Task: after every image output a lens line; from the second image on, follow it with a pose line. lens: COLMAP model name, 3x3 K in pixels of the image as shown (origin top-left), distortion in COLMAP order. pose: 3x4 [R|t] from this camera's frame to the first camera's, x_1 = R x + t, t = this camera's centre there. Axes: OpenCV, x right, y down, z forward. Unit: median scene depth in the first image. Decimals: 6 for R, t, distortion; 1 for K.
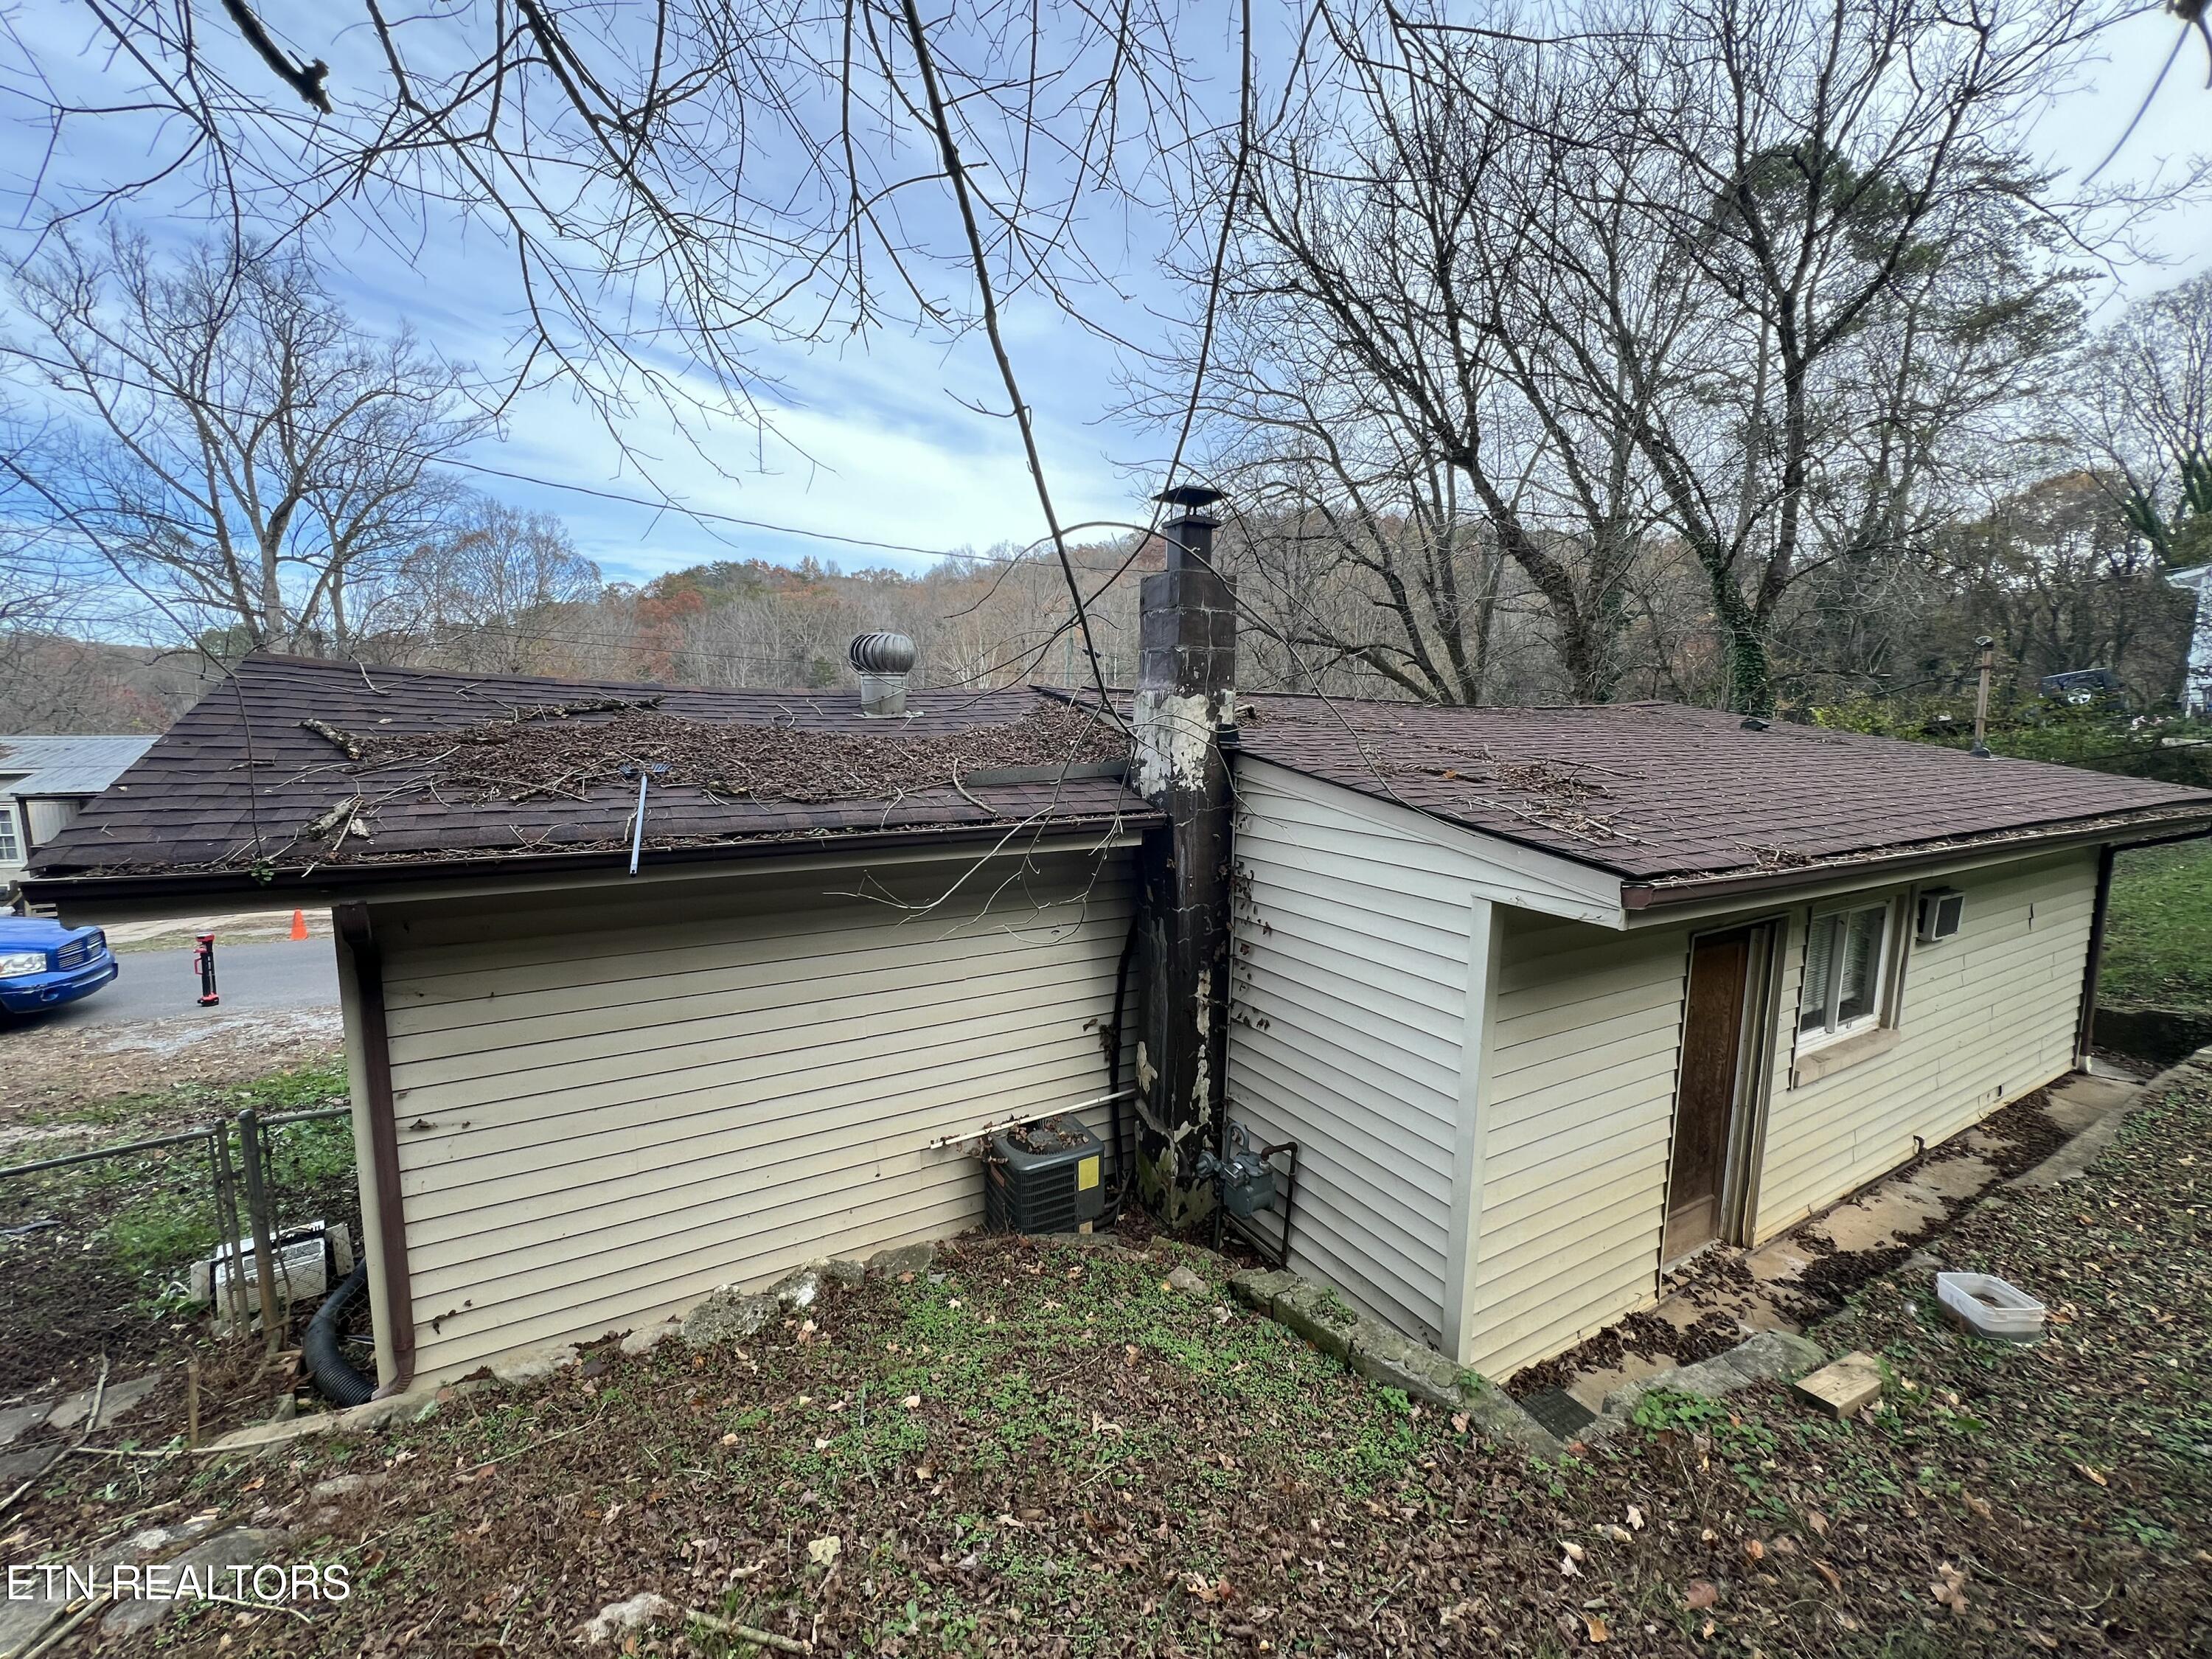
lens RADIAL K [[890.2, 0, 1106.0], [0, 890.2, 829.5], [0, 0, 1]] dist [-0.003138, 0.000733]
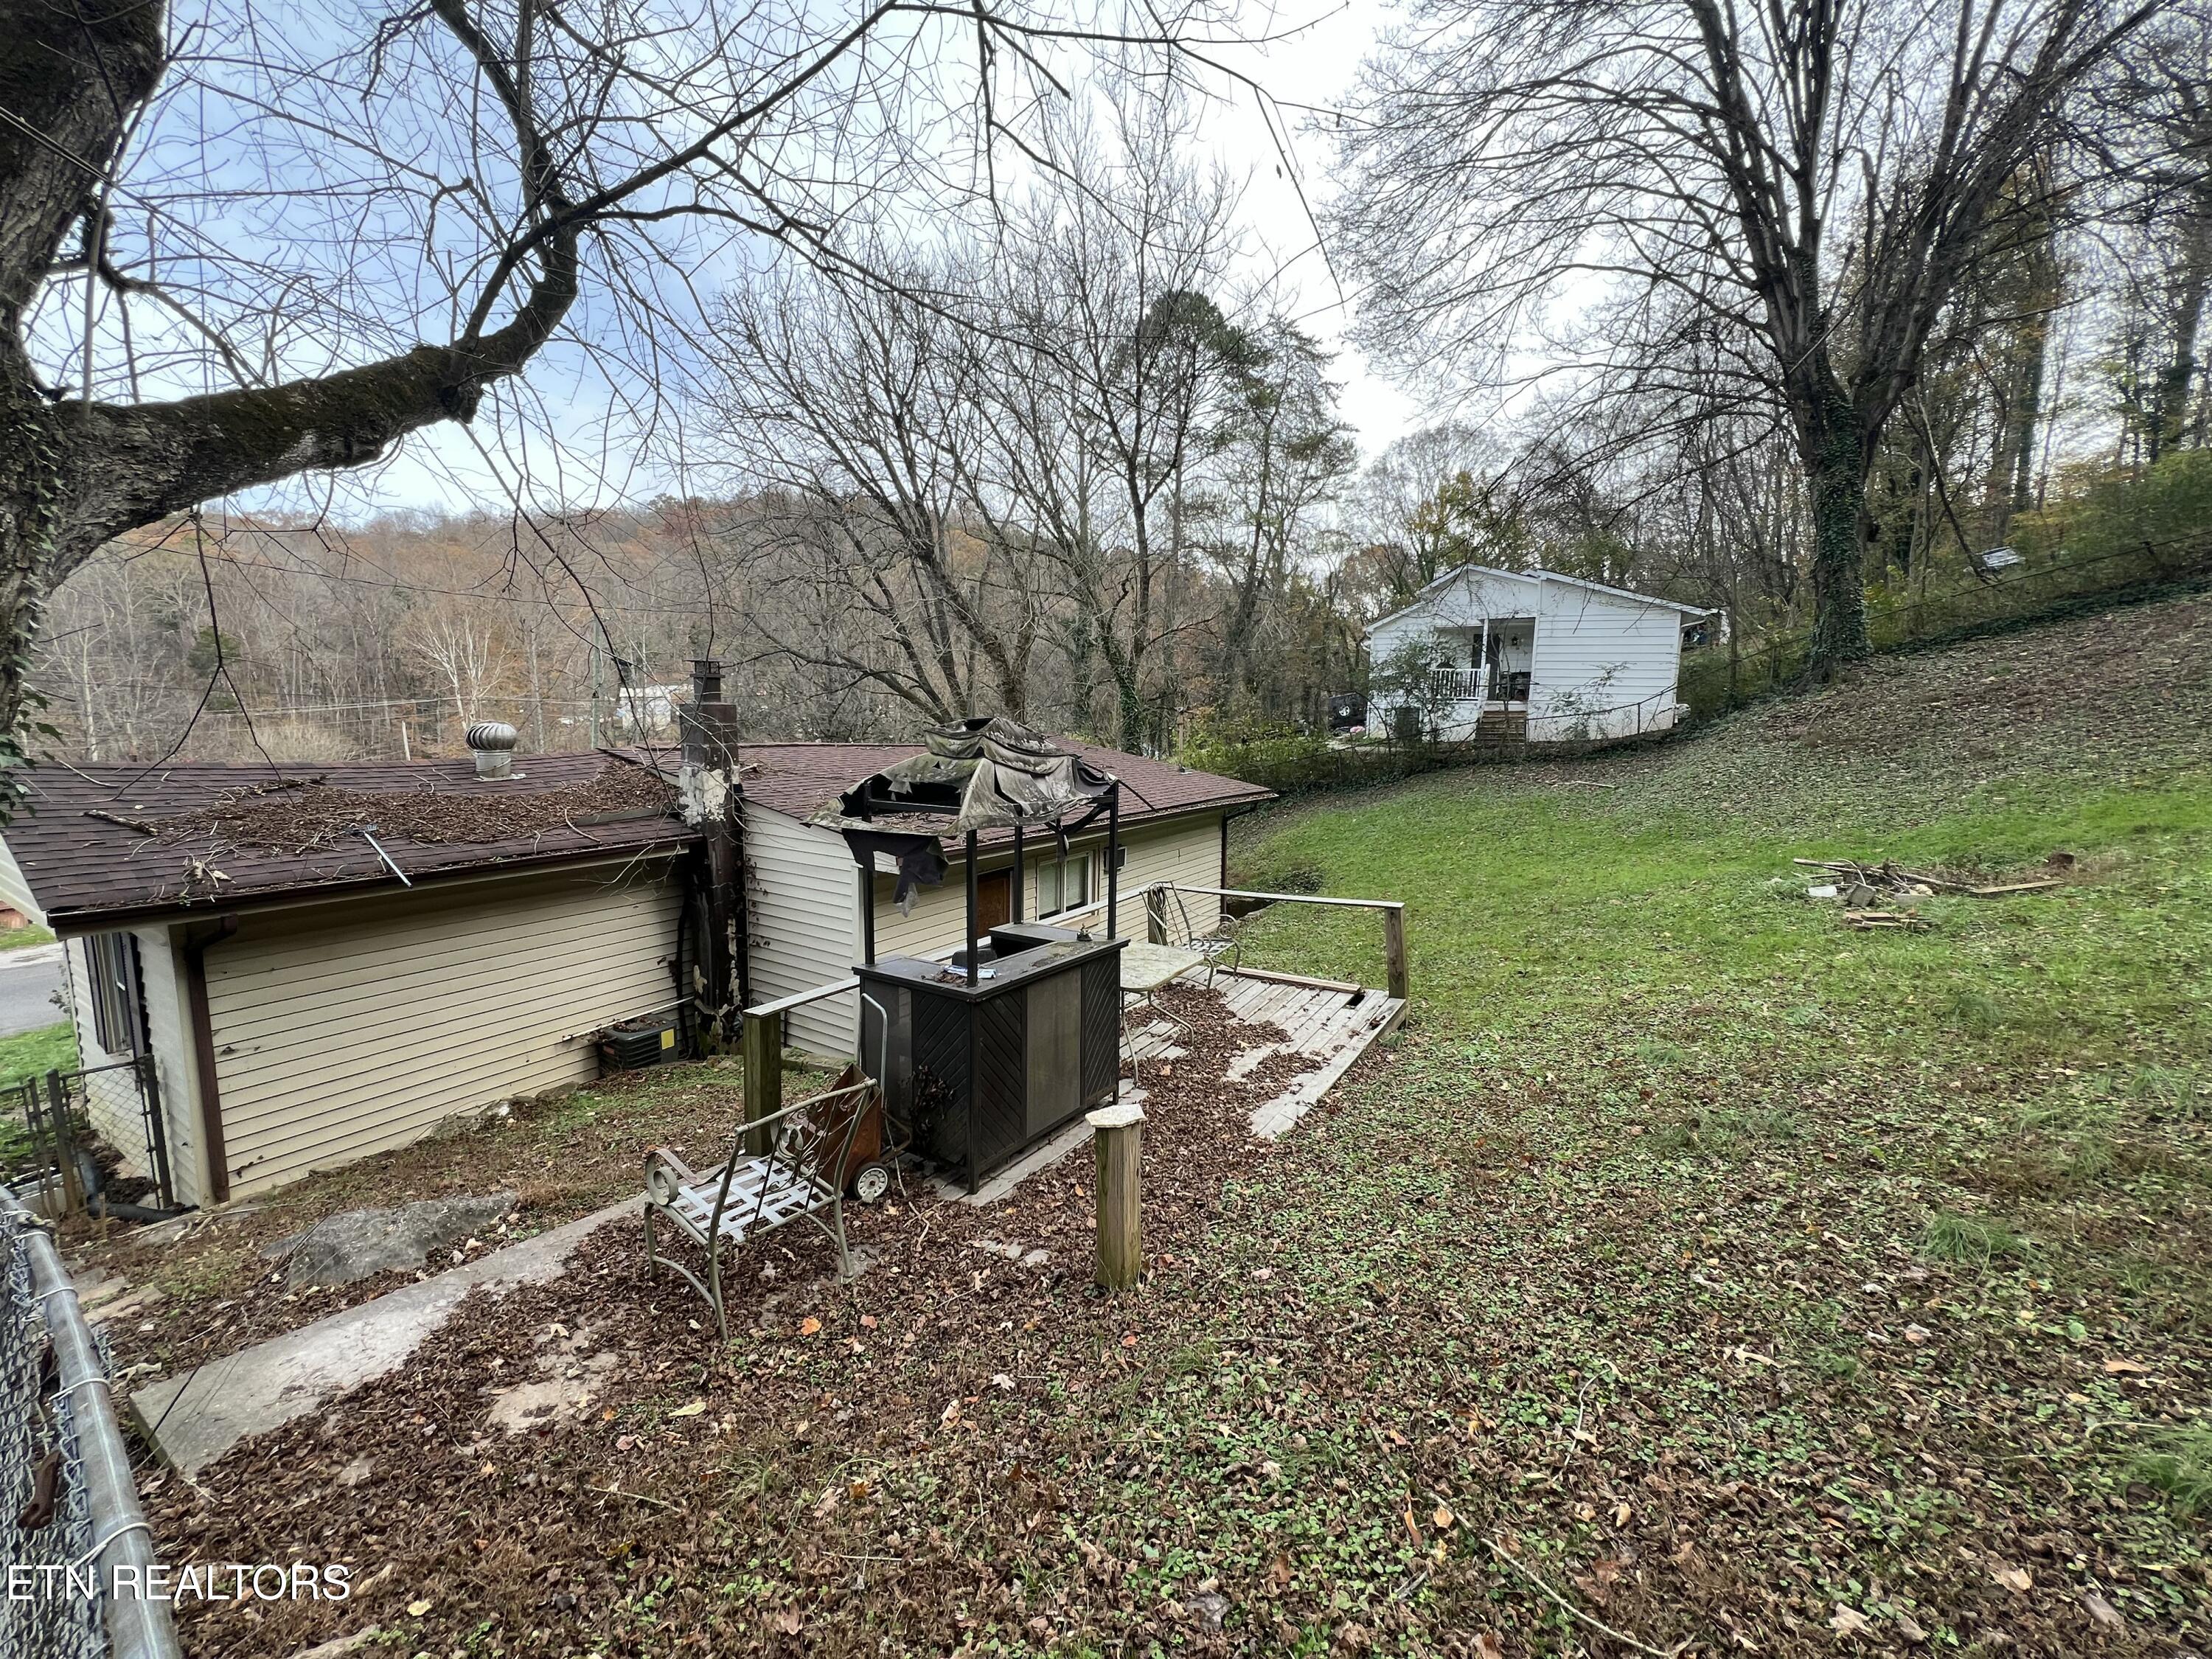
lens RADIAL K [[890.2, 0, 1106.0], [0, 890.2, 829.5], [0, 0, 1]] dist [-0.003138, 0.000733]
pose [[0.884107, -0.057667, 0.463712, -0.044970], [0.050806, 0.998336, 0.027285, -0.034851], [-0.464514, -0.000564, 0.885566, -0.968282]]
